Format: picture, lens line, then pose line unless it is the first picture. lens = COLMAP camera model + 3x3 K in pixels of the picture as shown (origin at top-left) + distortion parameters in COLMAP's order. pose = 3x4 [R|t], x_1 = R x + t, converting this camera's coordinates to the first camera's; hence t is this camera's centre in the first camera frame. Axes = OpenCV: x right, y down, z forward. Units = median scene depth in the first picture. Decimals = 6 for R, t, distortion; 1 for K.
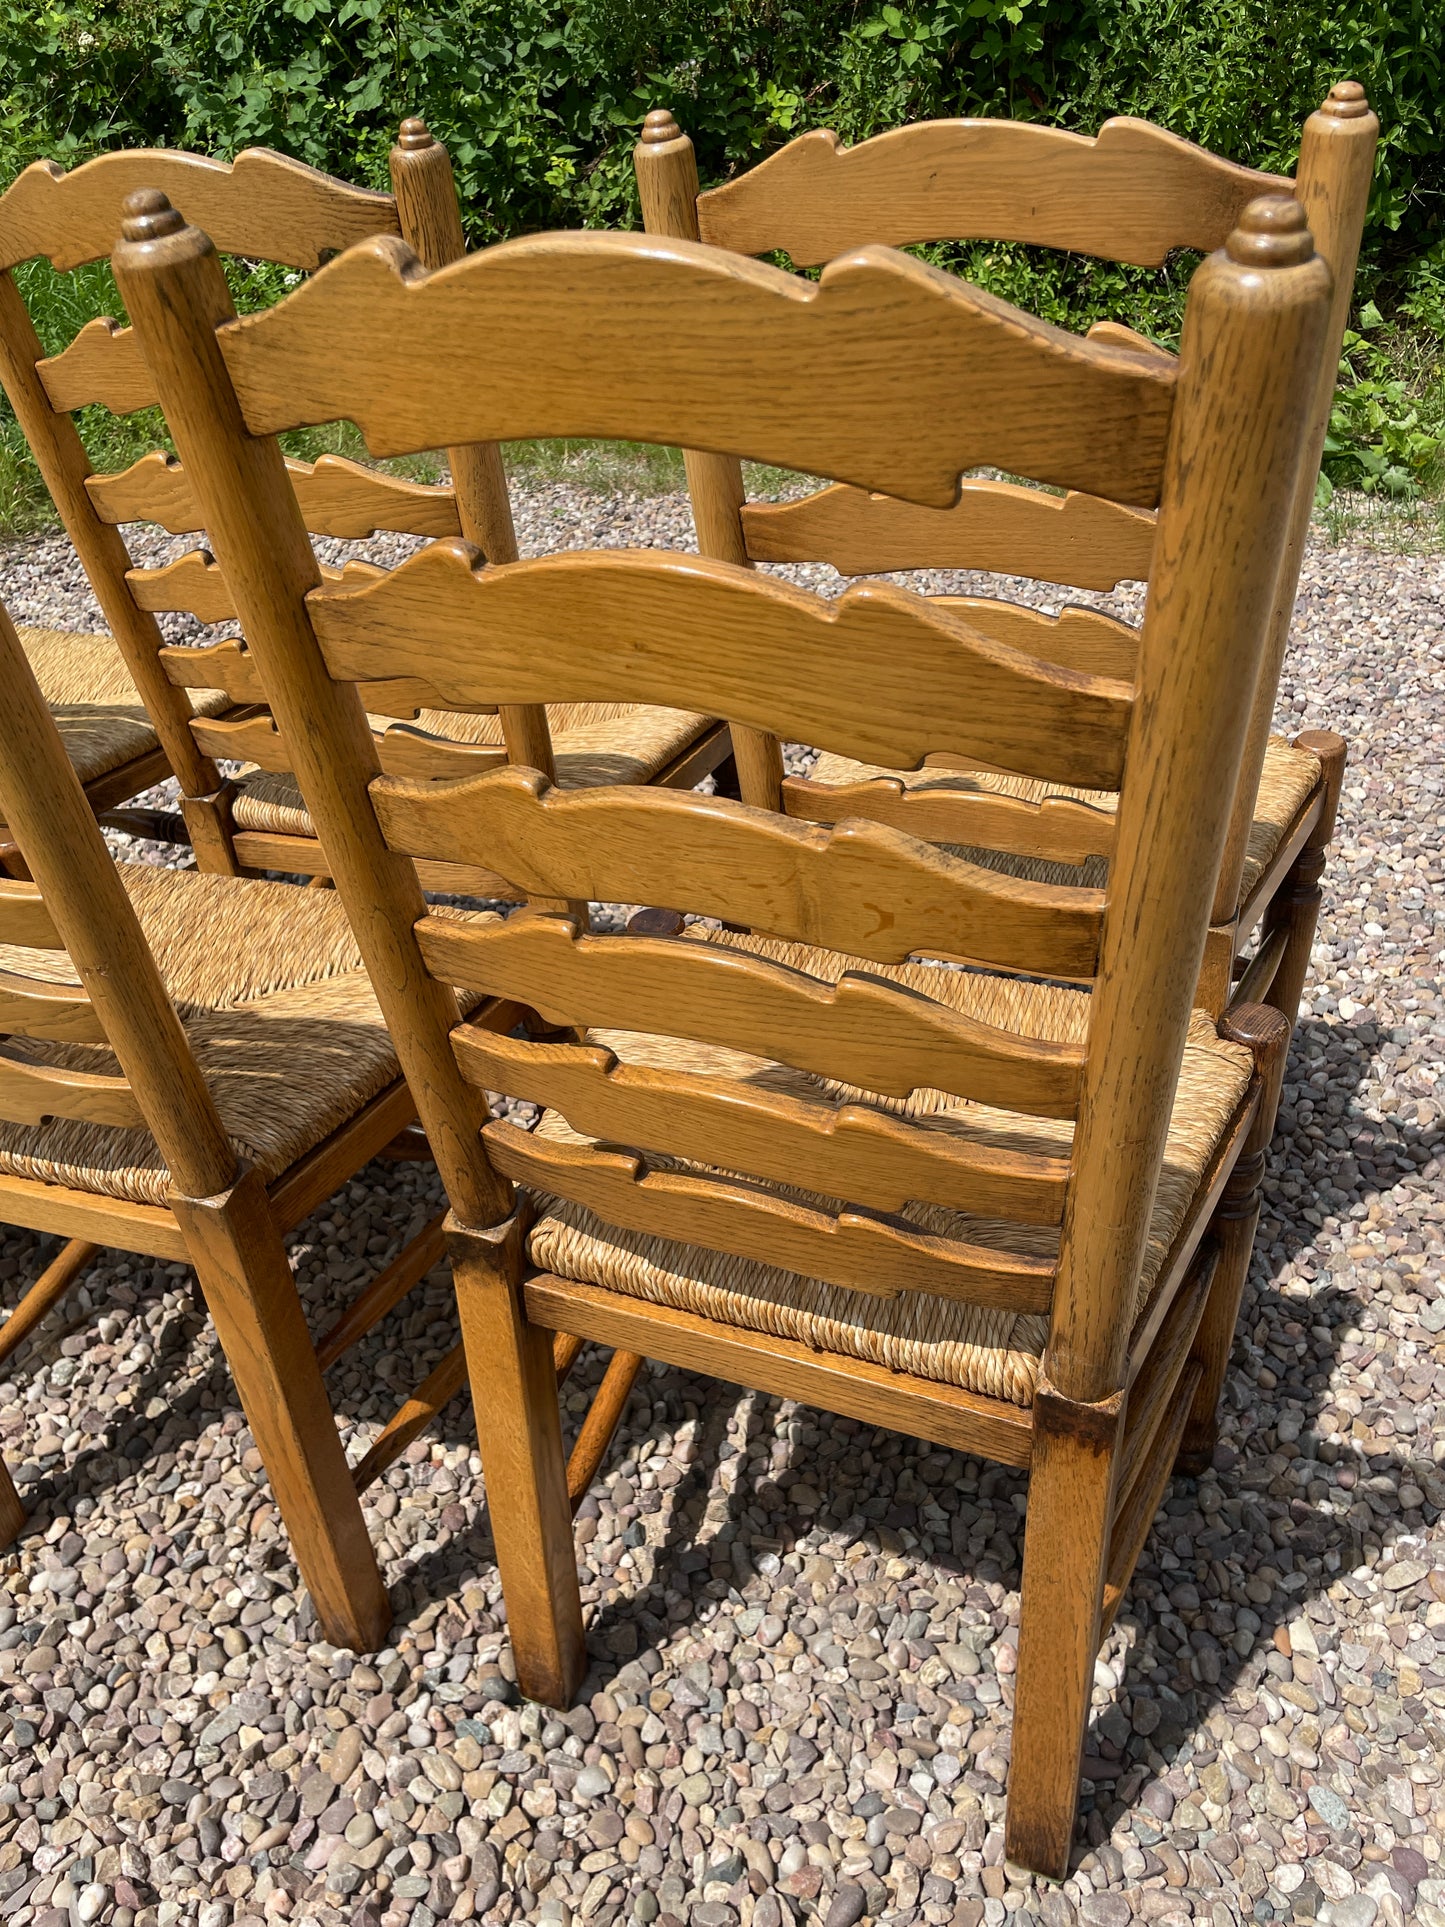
lens RADIAL K [[1446.8, 0, 722.5], [0, 1446.8, 963.5], [0, 0, 1]] dist [0.074540, -0.104802]
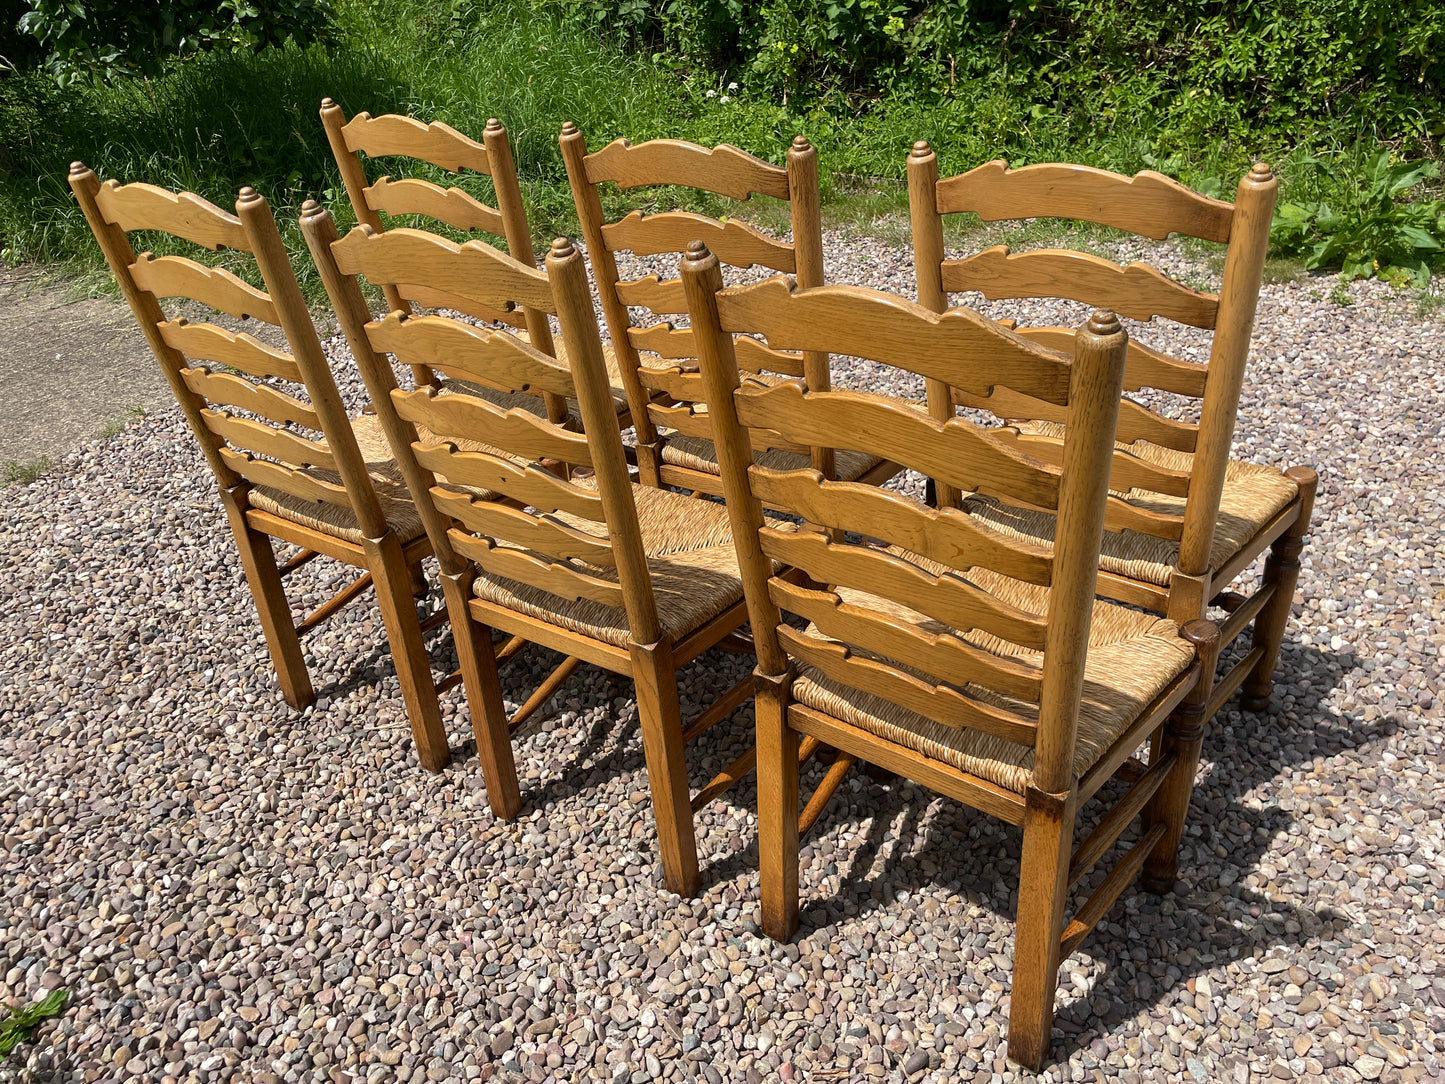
lens RADIAL K [[1084.9, 0, 717.5], [0, 1084.9, 522.7], [0, 0, 1]] dist [0.074540, -0.104802]
pose [[0.969584, 0.108373, -0.219458, 0.056016], [-0.114685, 0.993270, -0.016188, -0.001621], [0.216227, 0.040864, 0.975488, -0.393522]]
